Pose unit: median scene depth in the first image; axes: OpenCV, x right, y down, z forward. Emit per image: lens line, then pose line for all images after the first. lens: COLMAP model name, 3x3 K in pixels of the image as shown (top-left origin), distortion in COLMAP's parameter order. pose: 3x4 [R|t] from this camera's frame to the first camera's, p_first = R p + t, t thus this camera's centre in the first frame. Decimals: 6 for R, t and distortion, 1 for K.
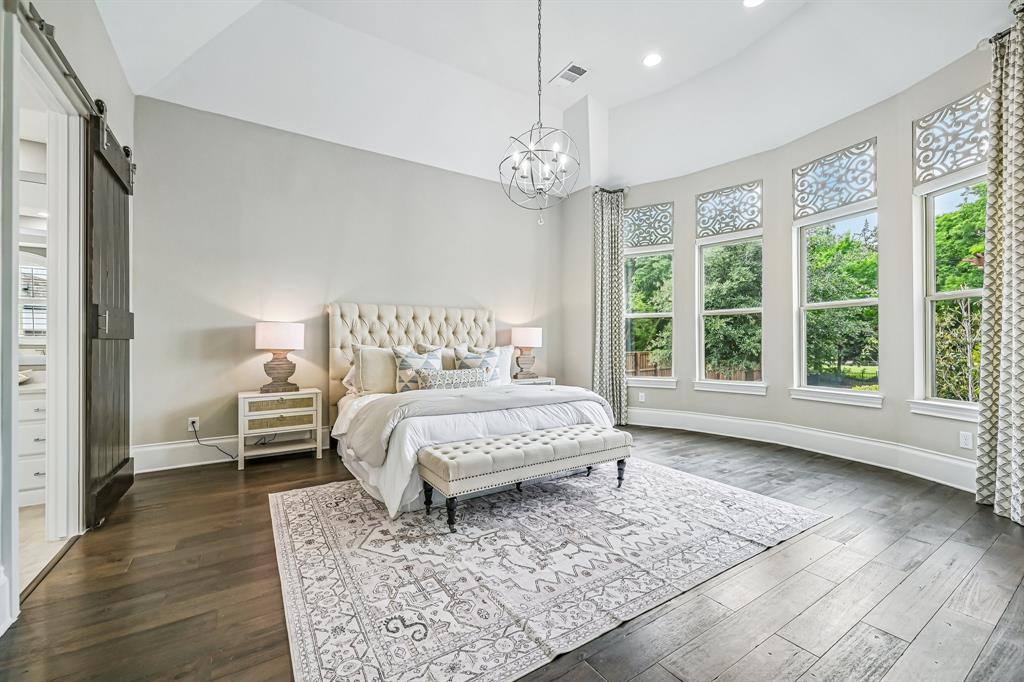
lens RADIAL K [[423.6, 0, 512.0], [0, 423.6, 341.0], [0, 0, 1]] dist [-0.000816, -0.000072]
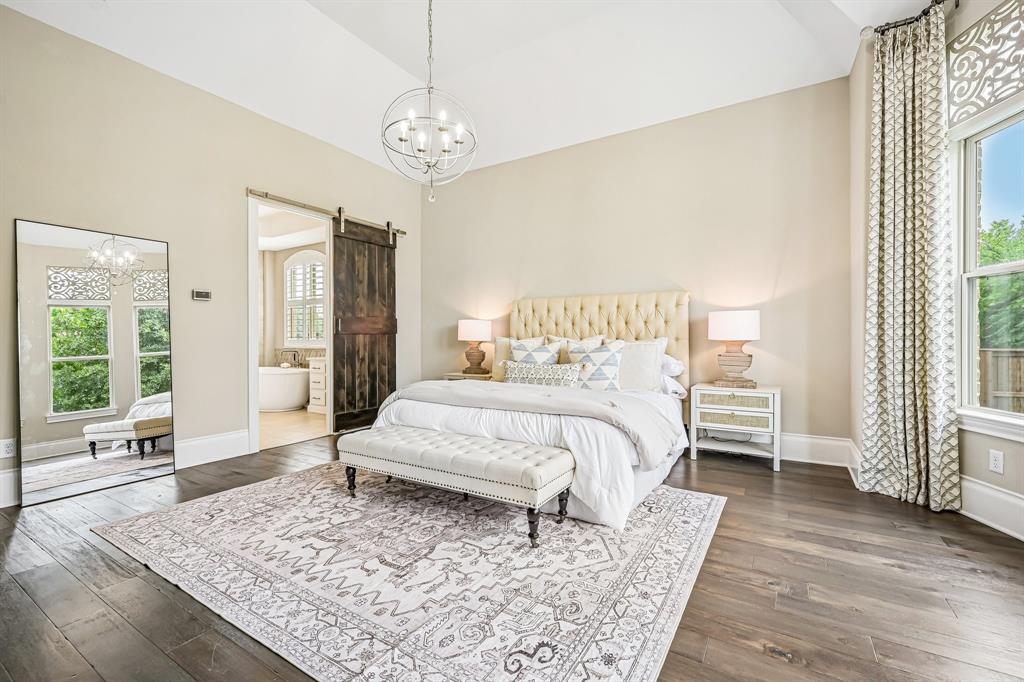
lens RADIAL K [[434.8, 0, 512.7], [0, 434.8, 335.6], [0, 0, 1]] dist [-0.004435, -0.000656]
pose [[0.432754, -0.007202, -0.901483, 1.022246], [0.002819, 0.999974, -0.006635, 0.020736], [0.901508, 0.000330, 0.432763, 0.808020]]
